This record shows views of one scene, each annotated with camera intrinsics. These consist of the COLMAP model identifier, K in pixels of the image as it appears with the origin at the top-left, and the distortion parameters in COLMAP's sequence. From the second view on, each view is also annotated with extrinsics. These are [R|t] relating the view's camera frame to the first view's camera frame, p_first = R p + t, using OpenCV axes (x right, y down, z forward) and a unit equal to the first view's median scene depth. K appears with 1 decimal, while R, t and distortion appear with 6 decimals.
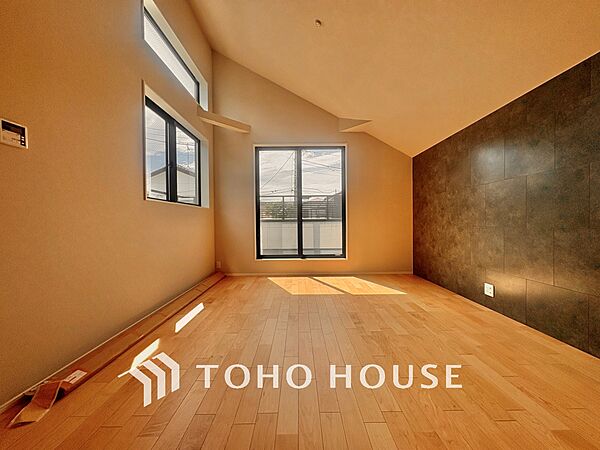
lens RADIAL K [[239.0, 0, 300.0], [0, 239.0, 225.0], [0, 0, 1]] dist [0.000740, 0.000360]
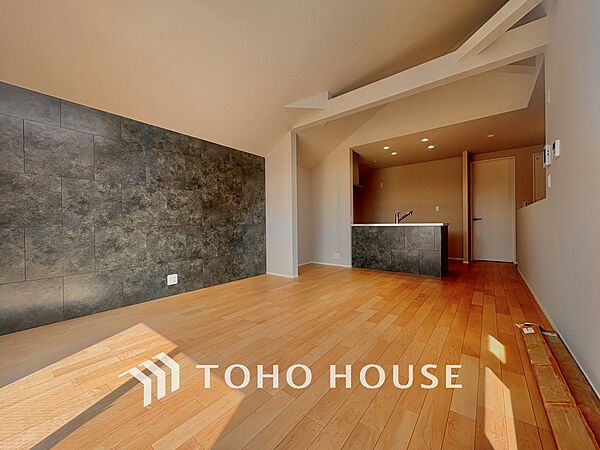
lens RADIAL K [[239.0, 0, 300.0], [0, 239.0, 225.0], [0, 0, 1]] dist [0.000740, 0.000360]
pose [[-0.780650, 0.015806, 0.624769, -0.320838], [0.027126, 0.999595, 0.008605, 0.008256], [-0.624380, 0.023665, -0.780762, 1.125447]]
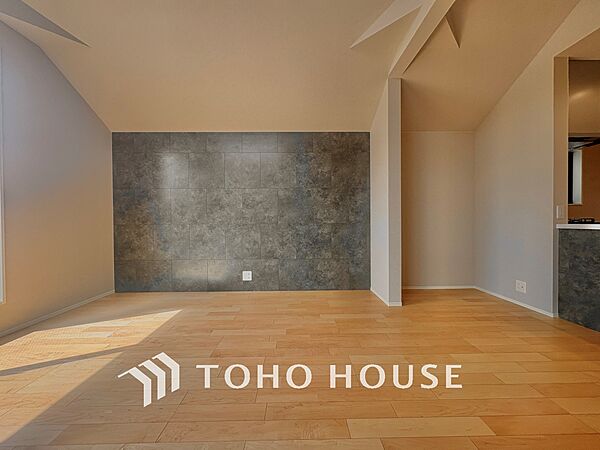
lens RADIAL K [[239.0, 0, 300.0], [0, 239.0, 225.0], [0, 0, 1]] dist [0.000740, 0.000360]
pose [[-0.007372, -0.002275, 0.999970, -0.317070], [0.019912, 0.999799, 0.002421, 0.010927], [-0.999775, 0.019930, -0.007325, 0.544856]]
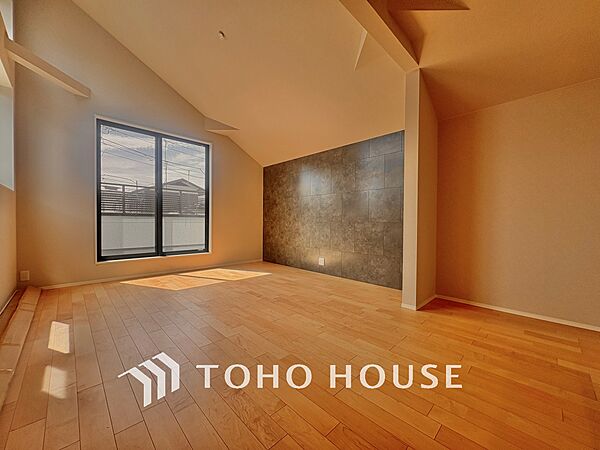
lens RADIAL K [[239.0, 0, 300.0], [0, 239.0, 225.0], [0, 0, 1]] dist [0.000740, 0.000360]
pose [[0.720679, 0.005392, 0.693248, -0.308191], [-0.006243, 0.999980, -0.001288, 0.023006], [-0.693241, -0.003399, 0.720698, -0.033326]]
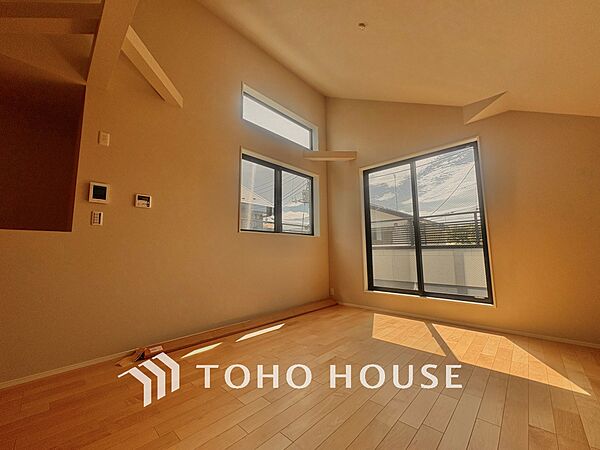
lens RADIAL K [[239.0, 0, 300.0], [0, 239.0, 225.0], [0, 0, 1]] dist [0.000740, 0.000360]
pose [[0.719790, -0.075182, -0.690109, 0.347220], [-0.006896, 0.993295, -0.115405, 0.004239], [0.694158, 0.087826, 0.714445, 0.191304]]
